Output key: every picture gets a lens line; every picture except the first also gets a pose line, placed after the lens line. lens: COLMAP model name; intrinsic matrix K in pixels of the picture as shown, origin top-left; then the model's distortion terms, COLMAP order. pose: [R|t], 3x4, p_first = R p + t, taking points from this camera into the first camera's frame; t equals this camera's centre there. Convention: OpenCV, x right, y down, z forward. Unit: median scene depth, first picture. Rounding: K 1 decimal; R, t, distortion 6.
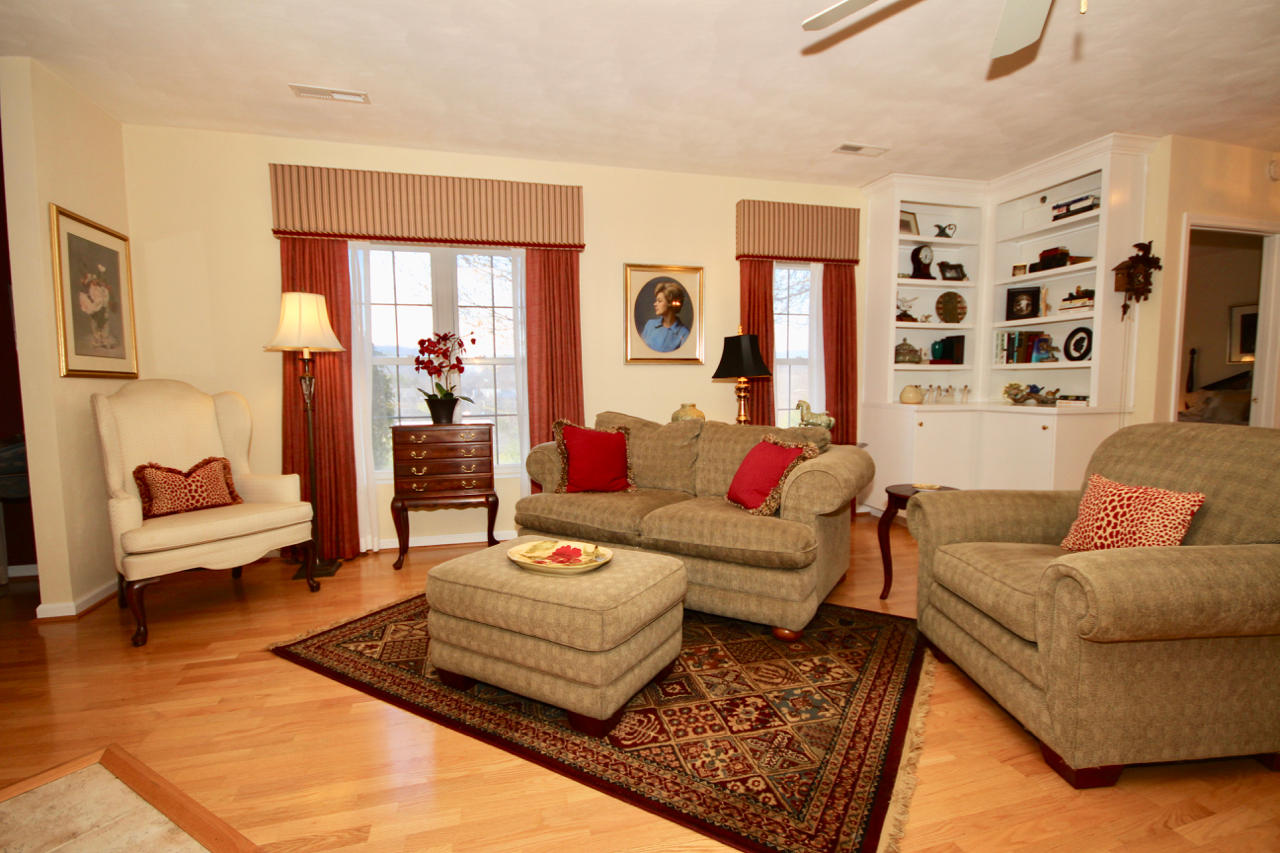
lens RADIAL K [[593.7, 0, 640.6], [0, 593.7, 430.7], [0, 0, 1]] dist [-0.003533, -0.004100]
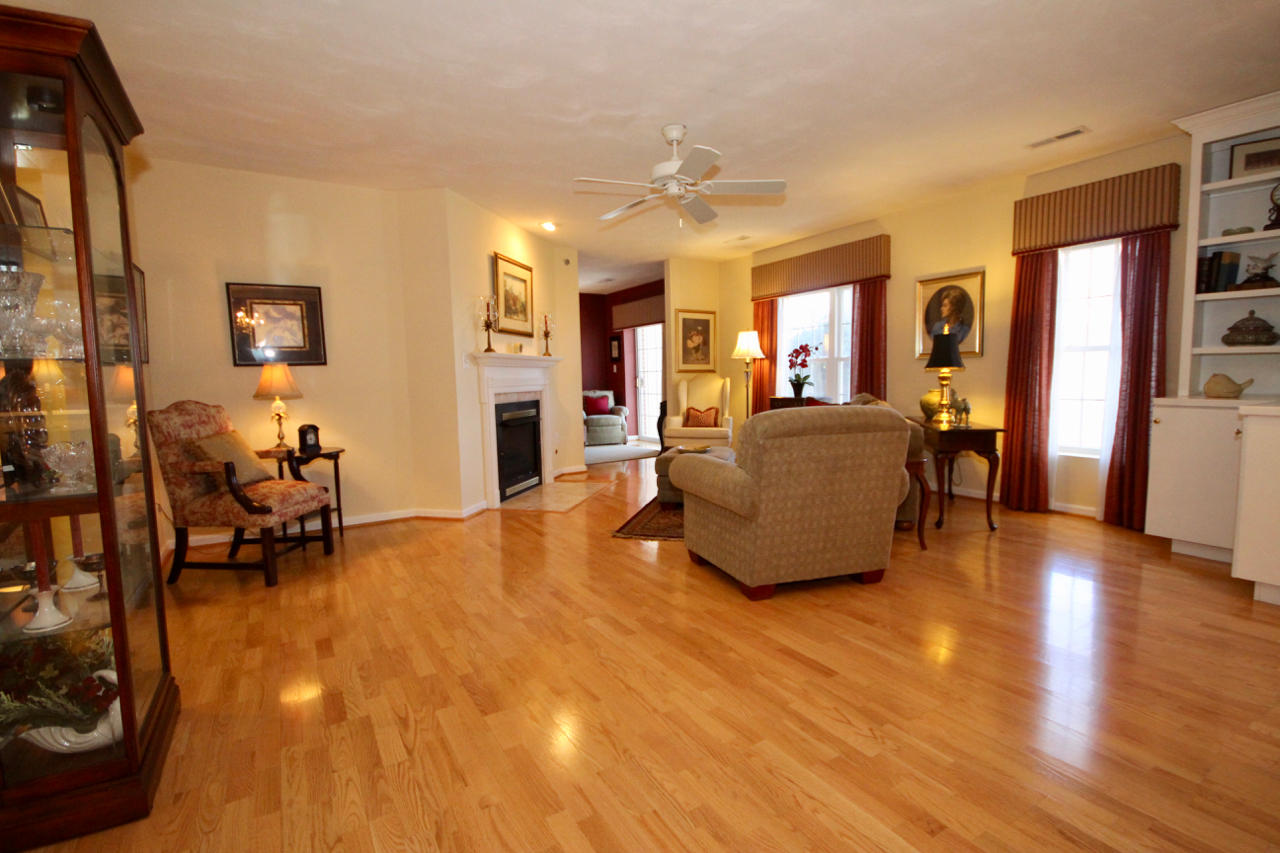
lens RADIAL K [[593.7, 0, 632.2], [0, 593.7, 429.0], [0, 0, 1]] dist [-0.003533, -0.004100]
pose [[0.260204, 0.088373, -0.961501, 1.233210], [-0.060521, 0.995337, 0.075104, -0.020284], [0.963655, 0.038649, 0.264339, 0.071931]]
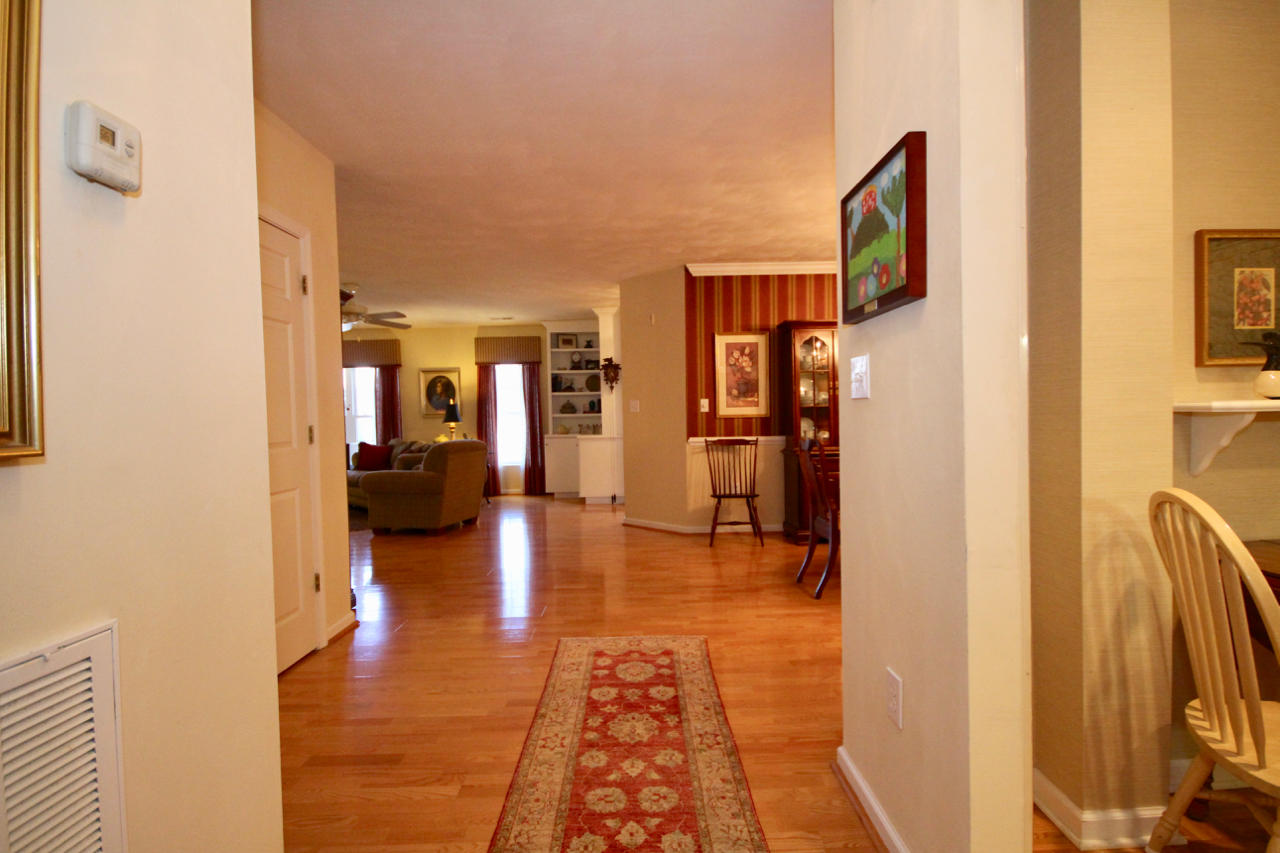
lens RADIAL K [[593.7, 0, 640.0], [0, 593.7, 423.3], [0, 0, 1]] dist [-0.003533, -0.004100]
pose [[0.967279, -0.011443, -0.253457, 1.472900], [-0.005469, 0.997810, -0.065920, 0.056211], [0.253656, 0.065149, 0.965098, -1.004488]]
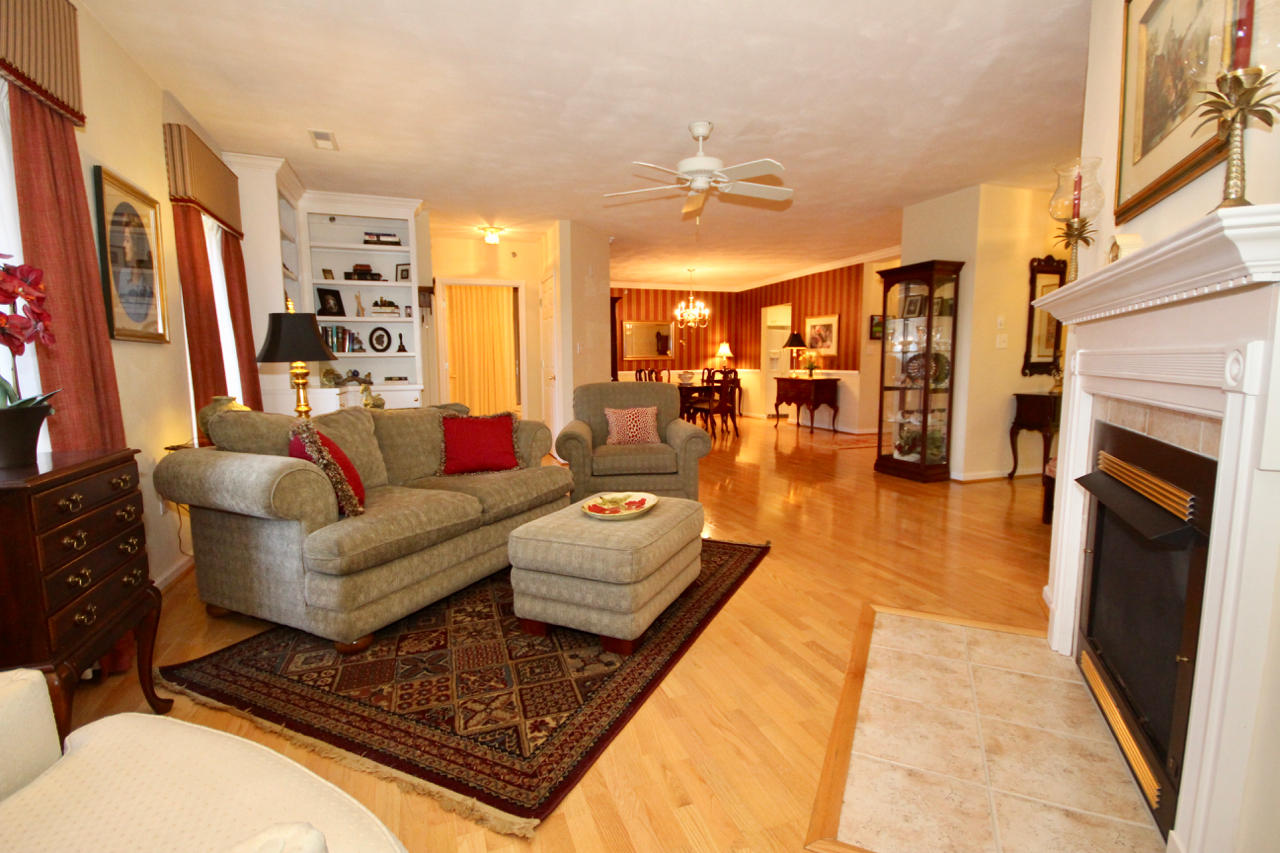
lens RADIAL K [[593.7, 0, 644.8], [0, 593.7, 431.9], [0, 0, 1]] dist [-0.003533, -0.004100]
pose [[-0.096997, -0.107543, 0.989457, -0.780502], [0.088998, 0.989225, 0.116242, -0.046144], [-0.991298, 0.099335, -0.086381, 0.607509]]
